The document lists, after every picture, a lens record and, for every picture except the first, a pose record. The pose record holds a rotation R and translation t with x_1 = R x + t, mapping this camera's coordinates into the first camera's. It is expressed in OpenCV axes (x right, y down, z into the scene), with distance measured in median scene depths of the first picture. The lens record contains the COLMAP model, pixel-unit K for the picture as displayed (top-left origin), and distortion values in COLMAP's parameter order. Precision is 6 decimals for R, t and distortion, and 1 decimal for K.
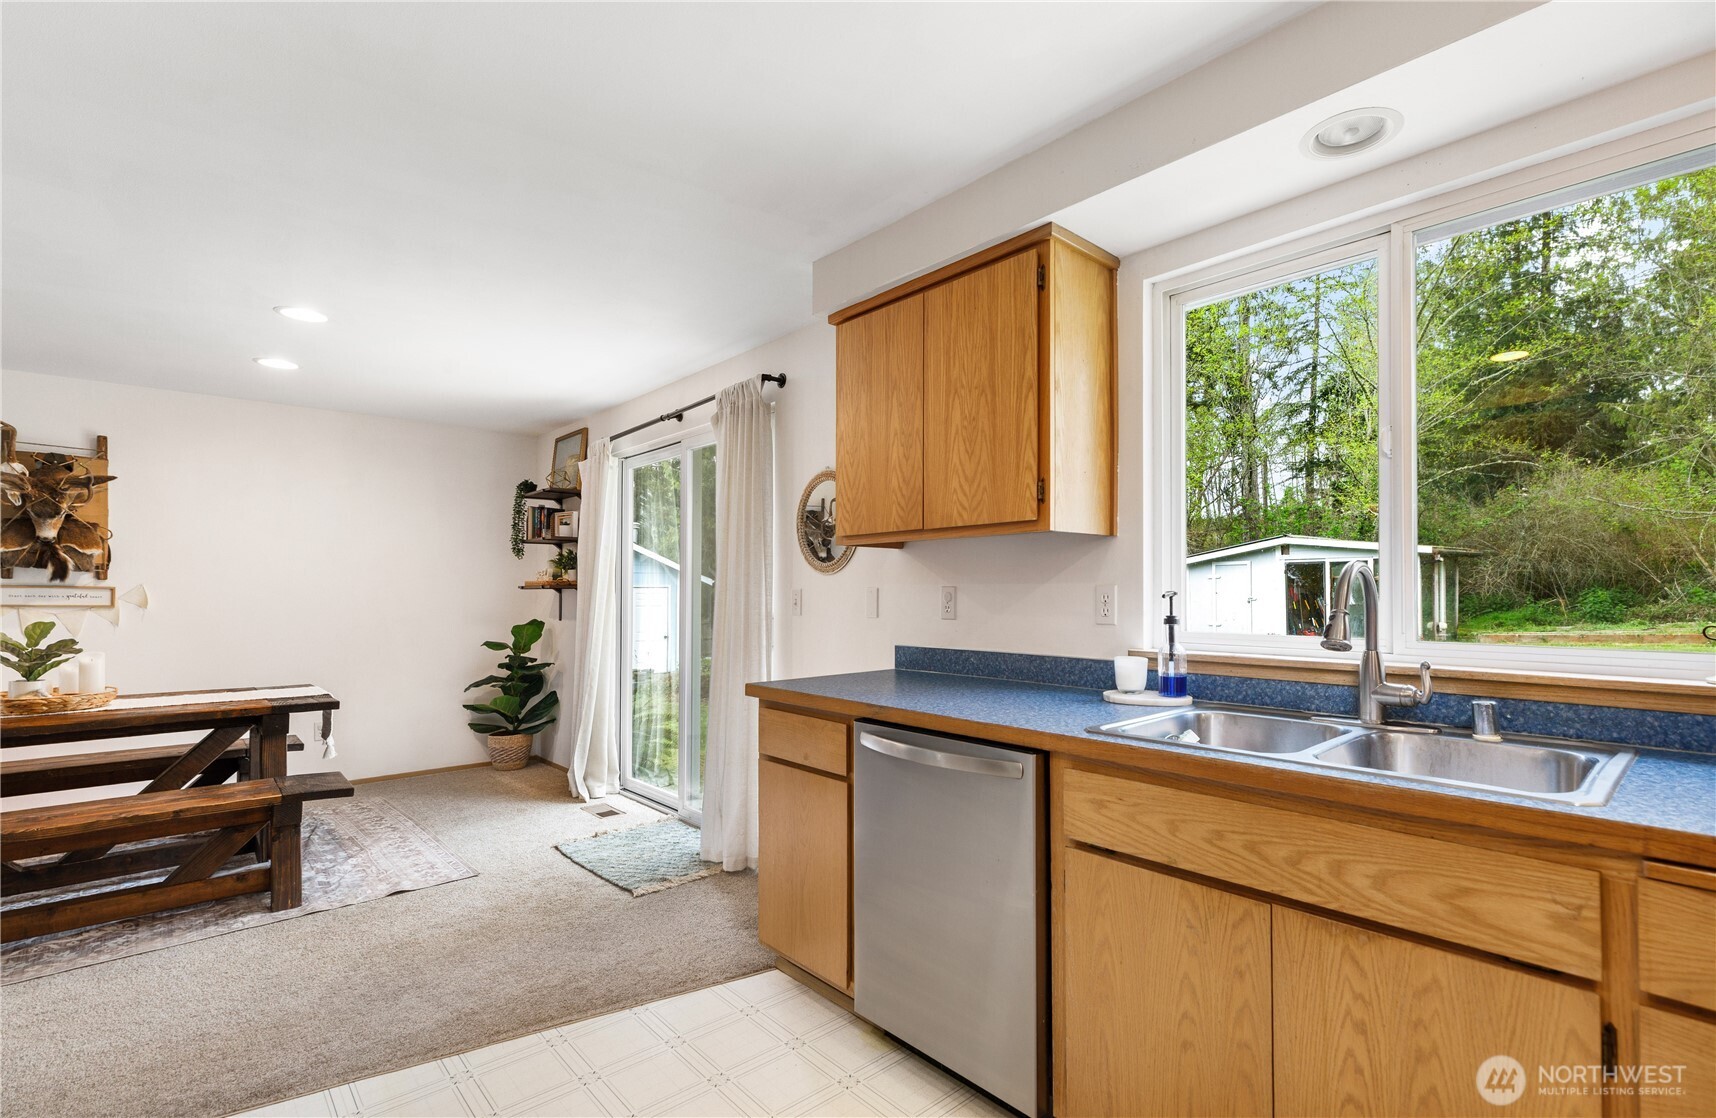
lens RADIAL K [[799.9, 0, 915.6], [0, 799.9, 581.0], [0, 0, 1]] dist [0.001992, 0.000169]
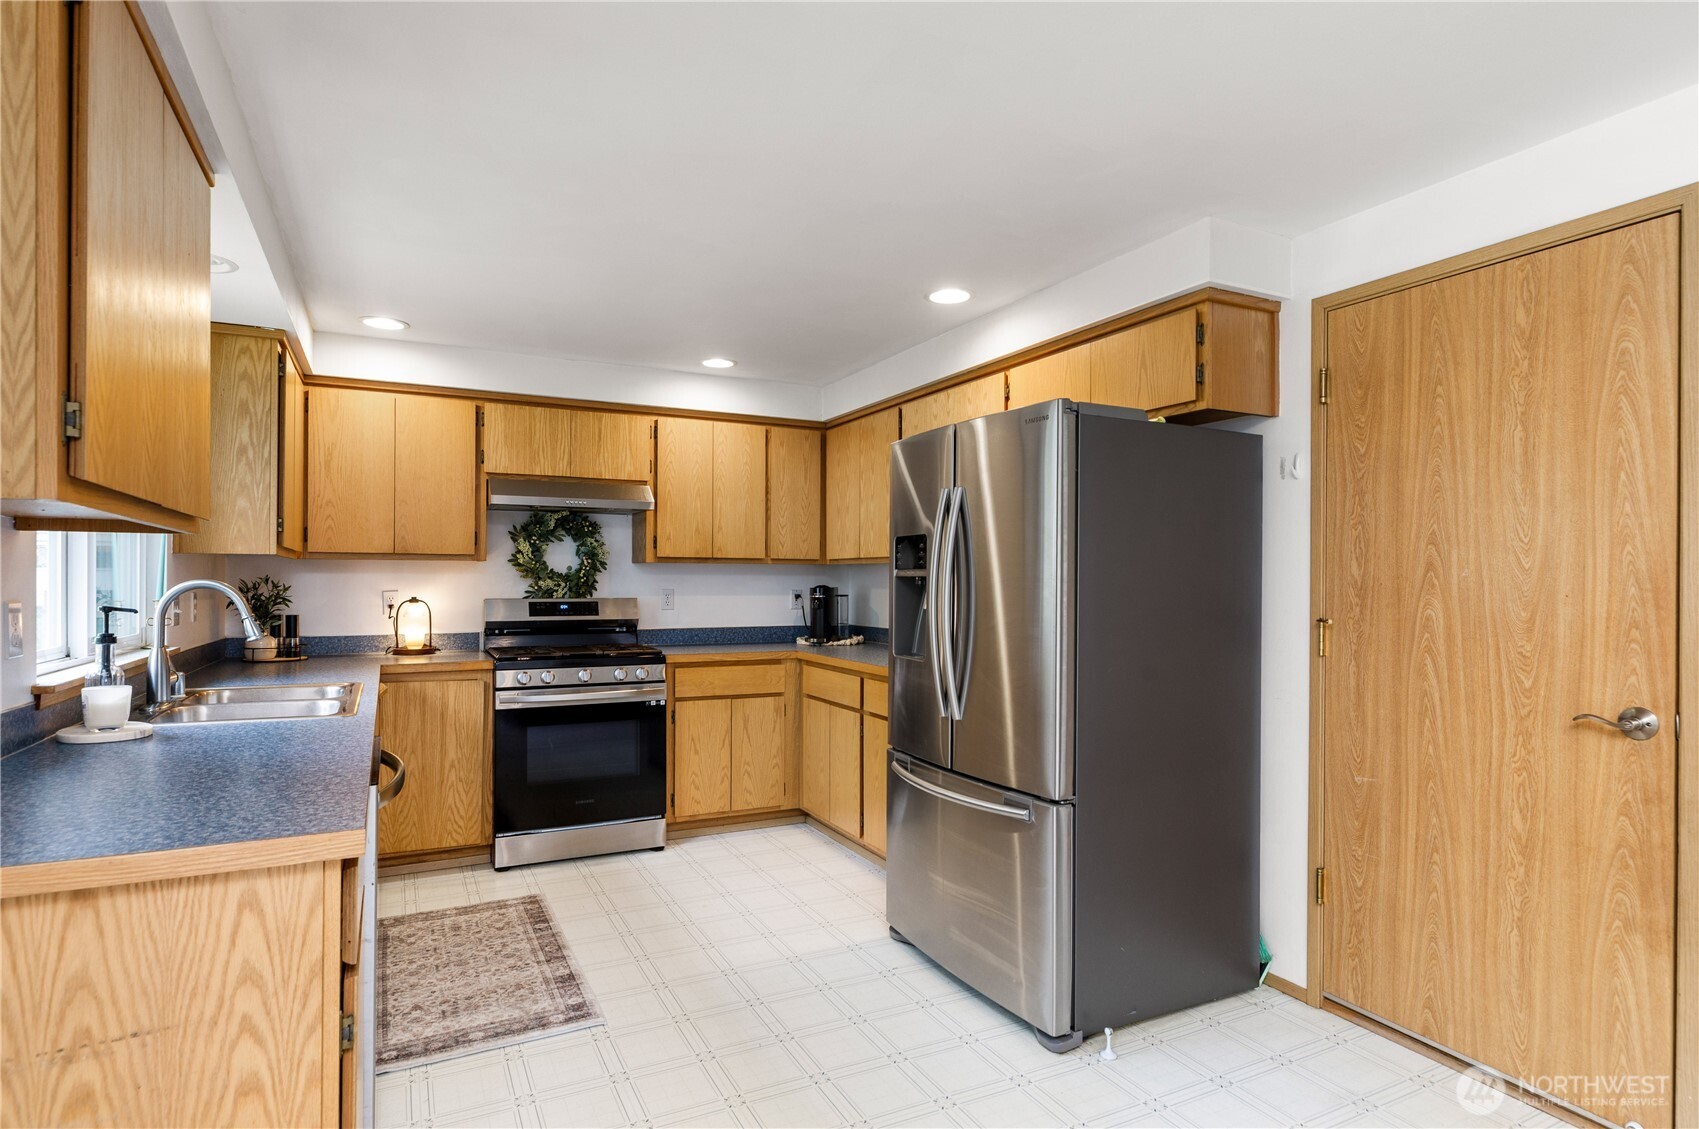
lens RADIAL K [[893.3, 0, 834.5], [0, 893.3, 578.6], [0, 0, 1]] dist [-0.002726, -0.000219]
pose [[-0.957315, -0.000566, 0.289047, -0.639514], [-0.005634, 0.999845, -0.016701, -0.005194], [-0.288992, -0.017616, -0.957169, 1.480899]]
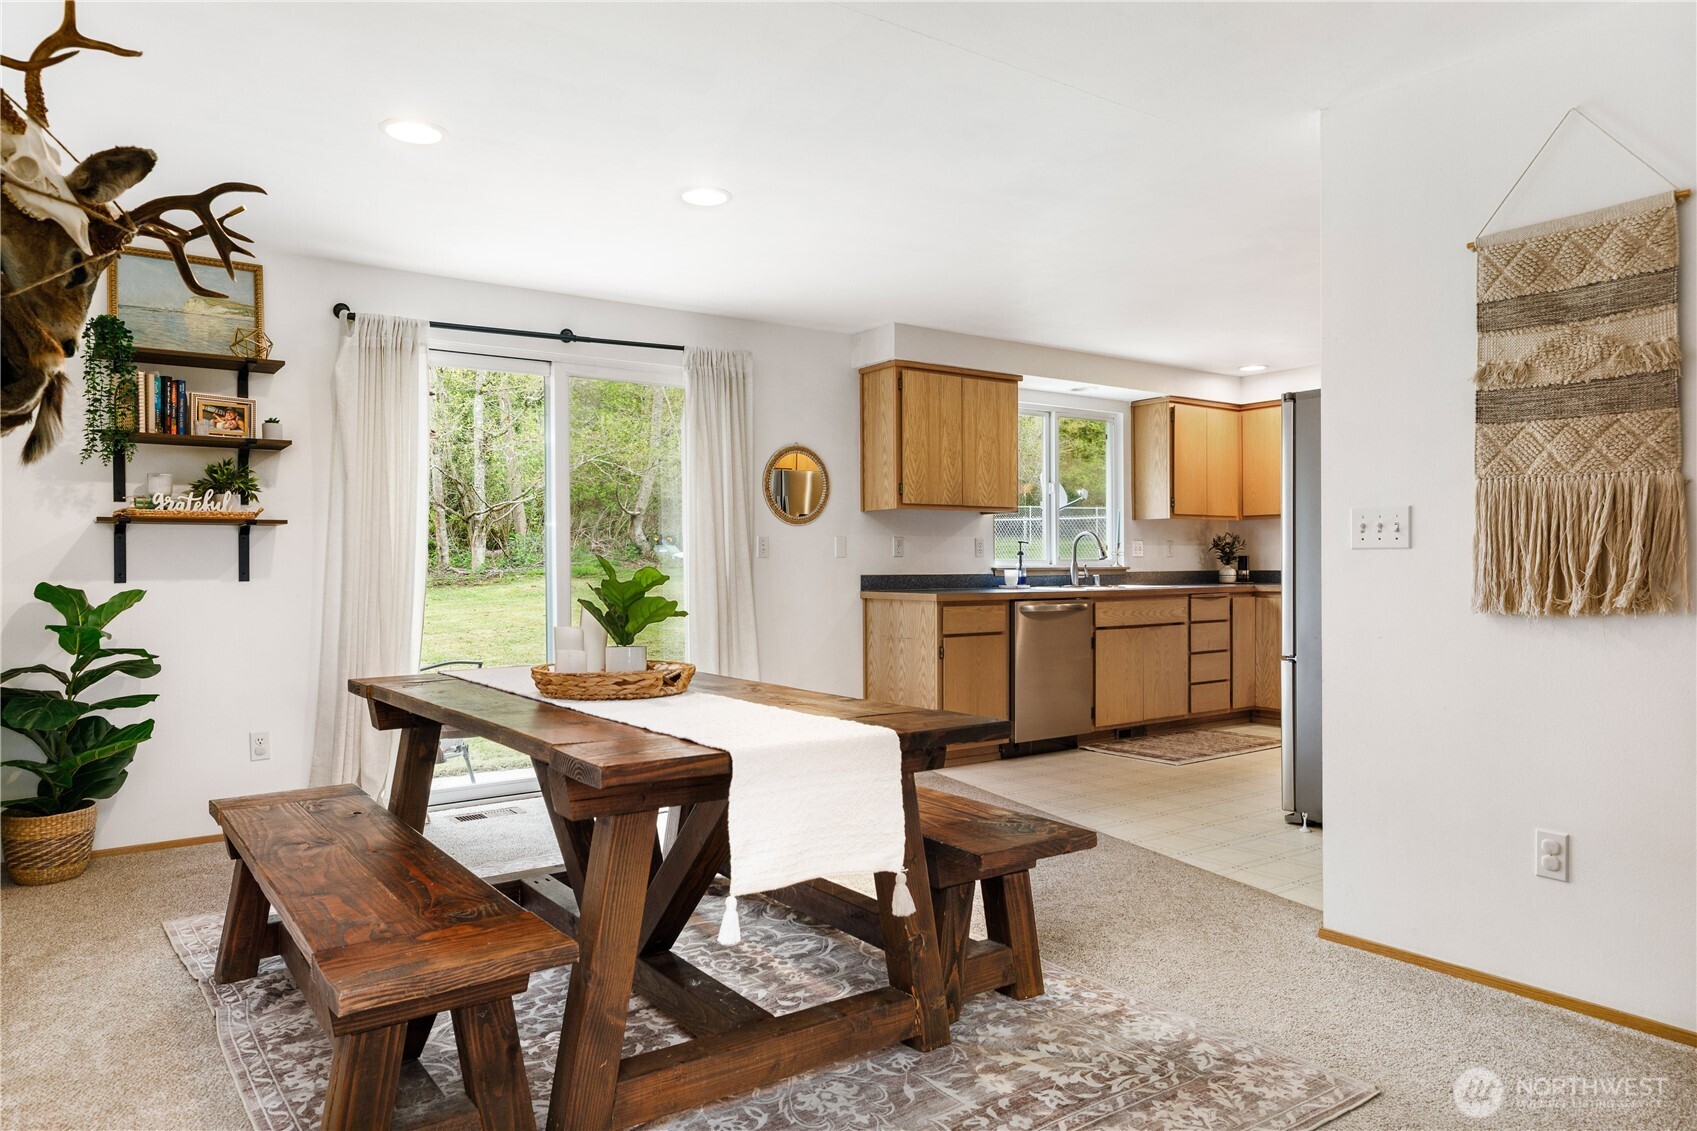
lens RADIAL K [[1103.0, 0, 848.5], [0, 1103.0, 565.5], [0, 0, 1]] dist [0.015290, -0.000292]
pose [[0.118632, -0.002681, 0.992935, -2.571181], [-0.008027, 0.999961, 0.003659, 0.066824], [-0.992906, -0.008404, 0.118606, 0.964375]]
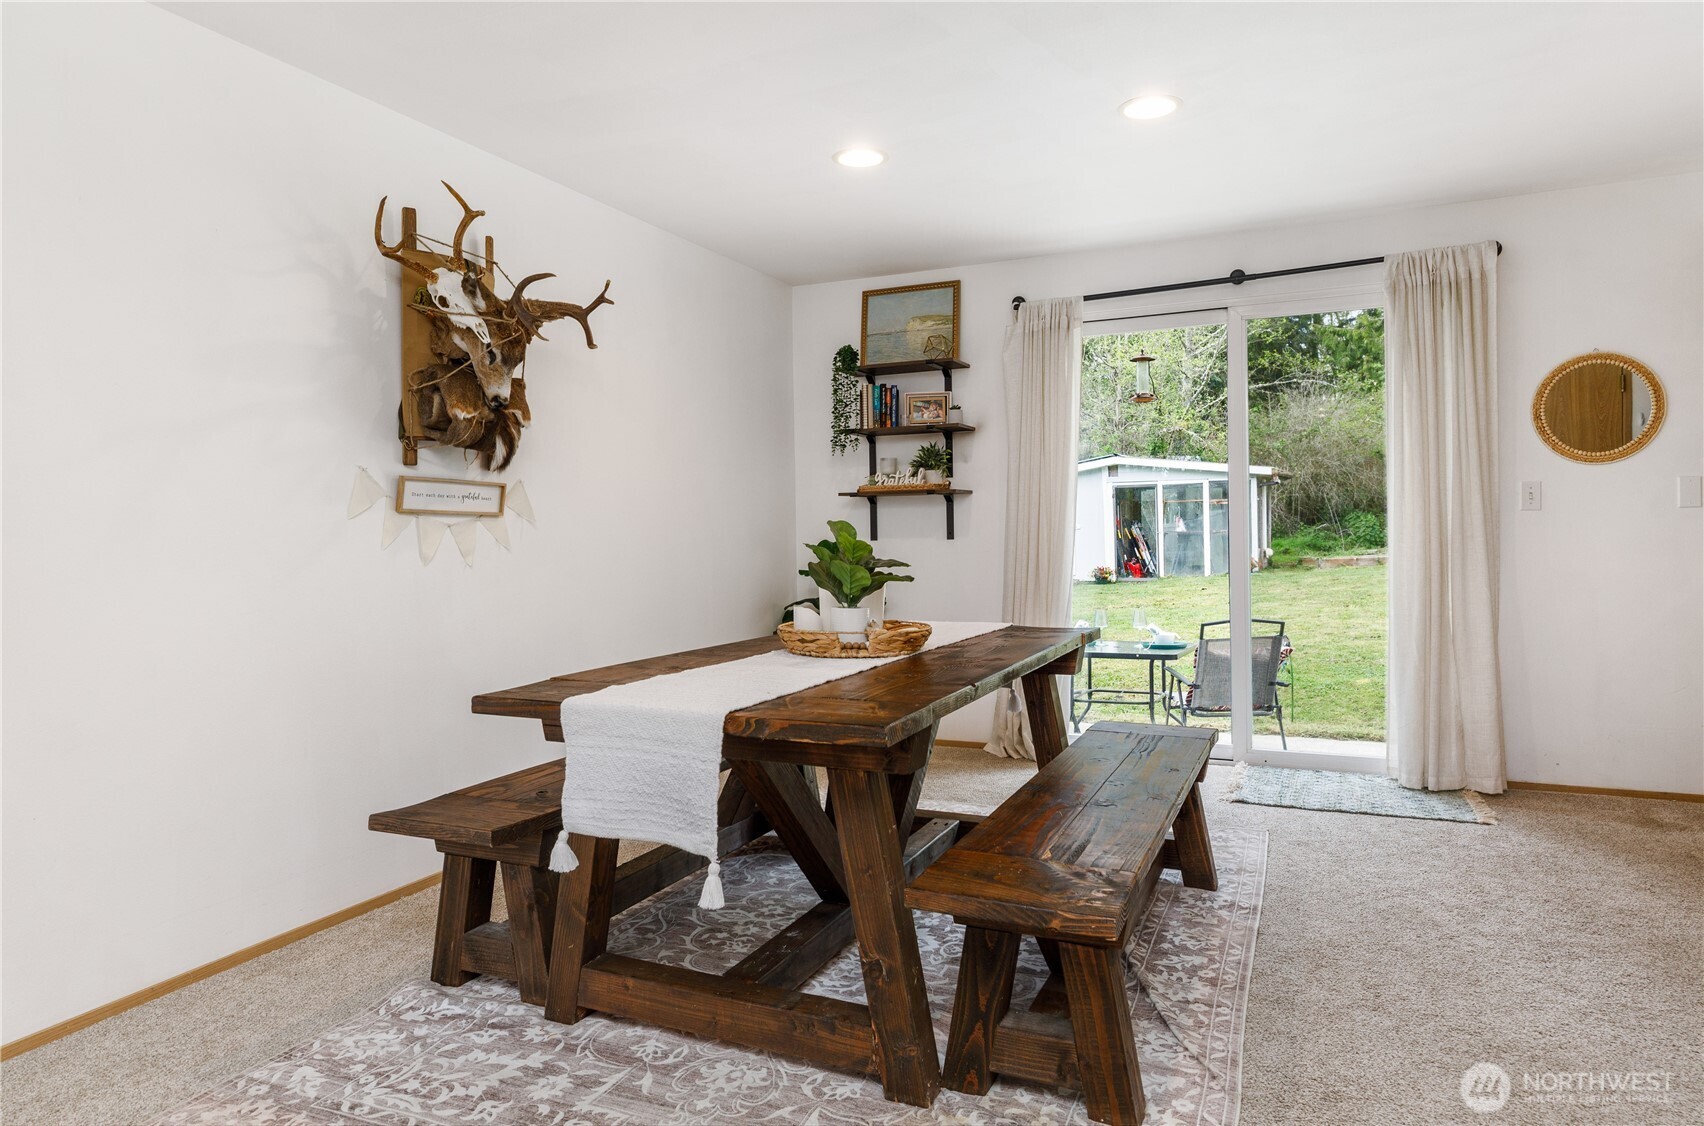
lens RADIAL K [[1060.1, 0, 850.5], [0, 1060.1, 536.4], [0, 0, 1]] dist [-0.000317, -0.000283]
pose [[0.922816, -0.017214, 0.384855, -1.903040], [0.010686, 0.999761, 0.019095, 0.057573], [-0.385092, -0.013509, 0.922779, 0.265333]]
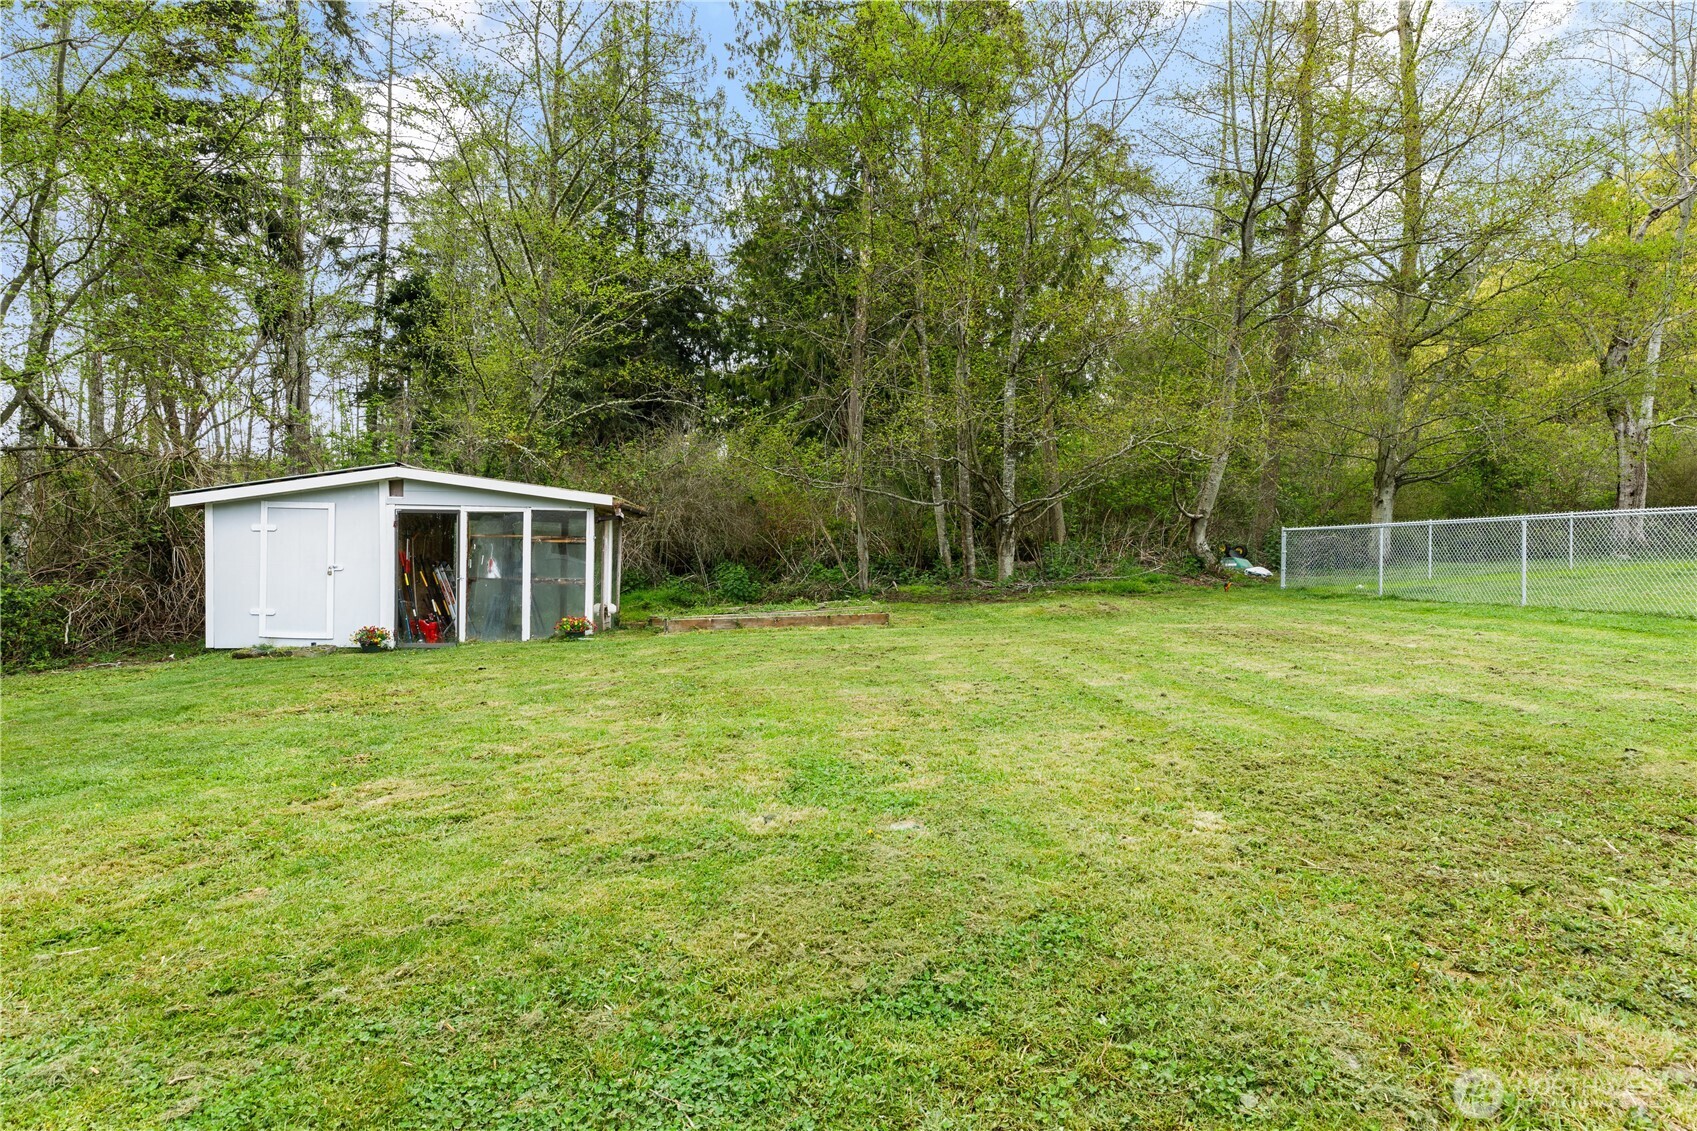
lens RADIAL K [[985.5, 0, 845.3], [0, 985.5, 570.7], [0, 0, 1]] dist [0.004018, 0.000224]
pose [[0.592760, 0.014802, 0.805243, 0.460088], [-0.027814, 0.999611, 0.002100, 0.097259], [-0.804899, -0.023642, 0.592941, 2.094330]]
